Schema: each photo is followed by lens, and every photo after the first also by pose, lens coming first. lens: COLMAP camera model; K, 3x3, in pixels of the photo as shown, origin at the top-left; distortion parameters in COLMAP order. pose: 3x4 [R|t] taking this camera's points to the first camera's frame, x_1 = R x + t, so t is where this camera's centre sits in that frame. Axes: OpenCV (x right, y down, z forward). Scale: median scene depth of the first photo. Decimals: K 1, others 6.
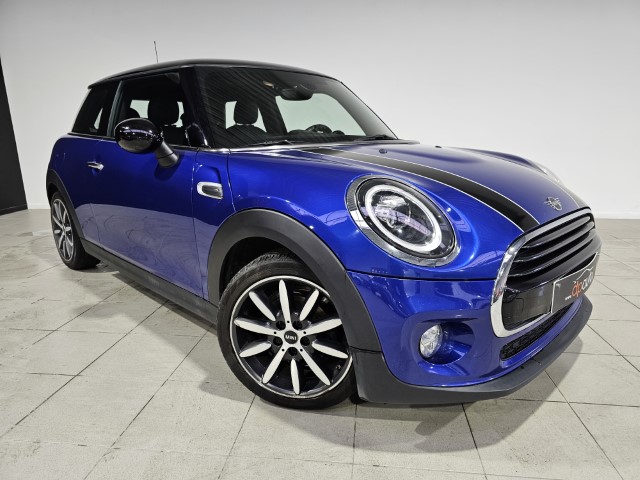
lens RADIAL K [[441.2, 0, 318.3], [0, 441.2, 239.5], [0, 0, 1]] dist [0.023565, -0.025938]
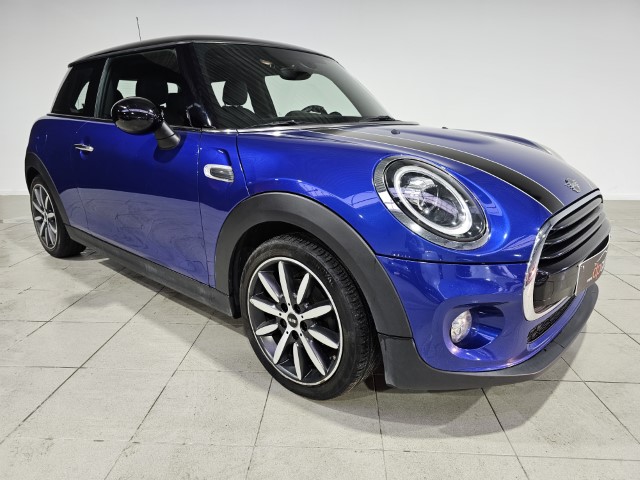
lens RADIAL K [[441.2, 0, 312.3], [0, 441.2, 240.2], [0, 0, 1]] dist [0.023565, -0.025938]
pose [[0.998674, -0.011568, 0.050161, -0.090939], [0.009743, 0.999287, 0.036481, 0.000474], [-0.050548, -0.035944, 0.998075, 0.028559]]
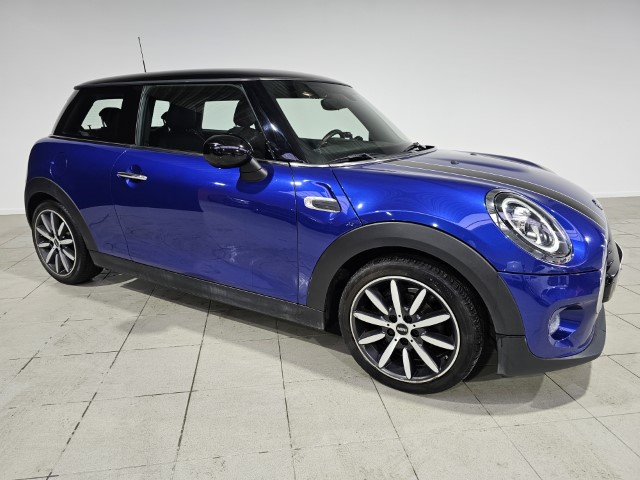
lens RADIAL K [[441.2, 0, 309.1], [0, 441.2, 240.6], [0, 0, 1]] dist [0.023565, -0.025938]
pose [[0.969358, -0.065333, 0.236803, -0.526672], [0.055902, 0.997361, 0.046335, -0.074286], [-0.239206, -0.031677, 0.970452, -0.041308]]
